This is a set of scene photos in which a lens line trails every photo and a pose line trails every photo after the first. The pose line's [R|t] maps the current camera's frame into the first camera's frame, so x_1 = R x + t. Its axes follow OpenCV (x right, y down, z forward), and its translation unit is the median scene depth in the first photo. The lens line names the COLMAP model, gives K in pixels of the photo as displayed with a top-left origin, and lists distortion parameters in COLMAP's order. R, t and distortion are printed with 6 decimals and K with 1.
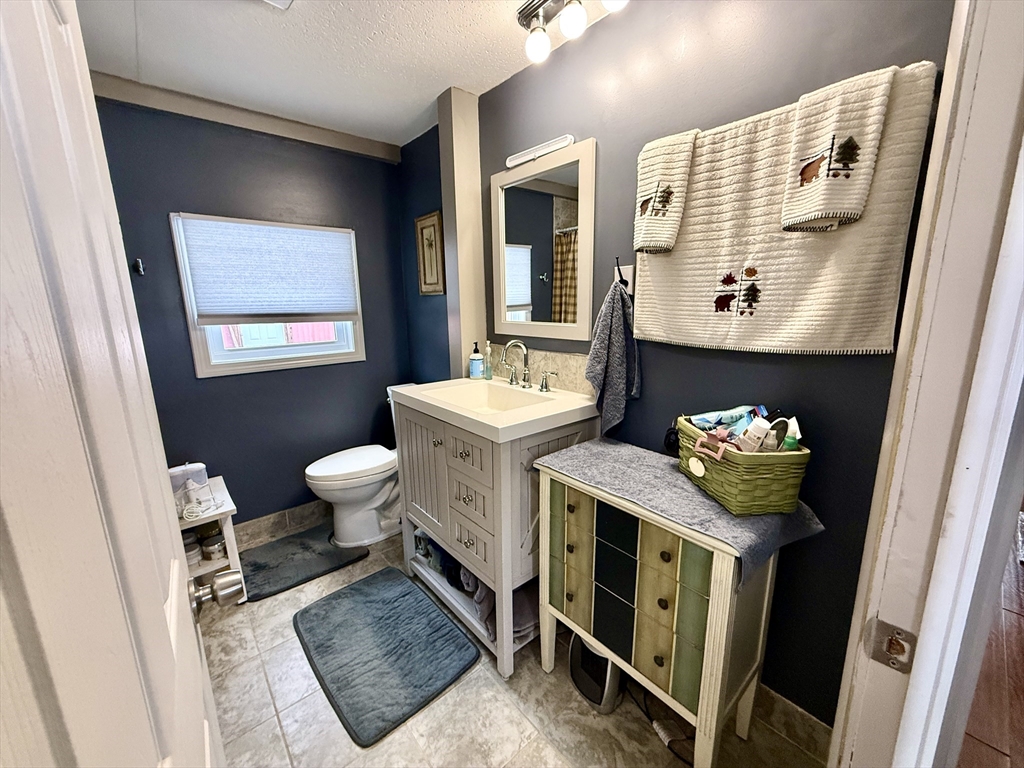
lens RADIAL K [[406.0, 0, 510.8], [0, 406.0, 383.2], [0, 0, 1]] dist [0.001028, 0.000116]
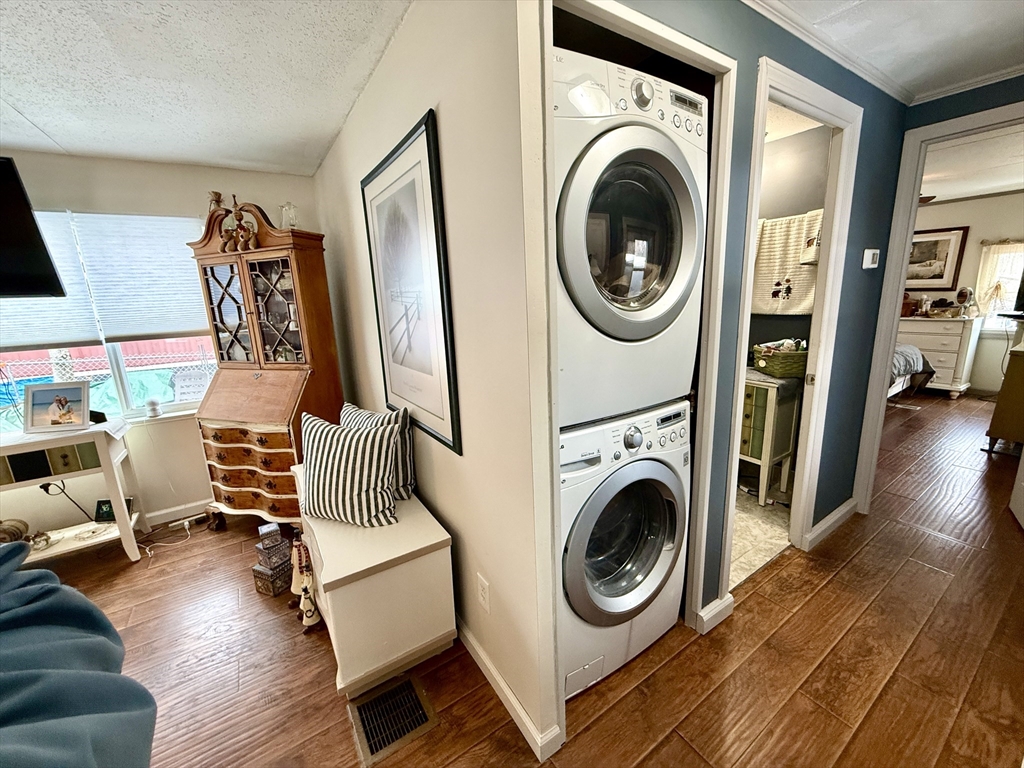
lens RADIAL K [[406.0, 0, 510.8], [0, 406.0, 383.2], [0, 0, 1]] dist [0.001028, 0.000116]
pose [[0.991002, 0.003378, -0.133805, -0.702880], [-0.001002, 0.999841, 0.017821, 0.287470], [0.133844, -0.017527, 0.990847, -1.600877]]
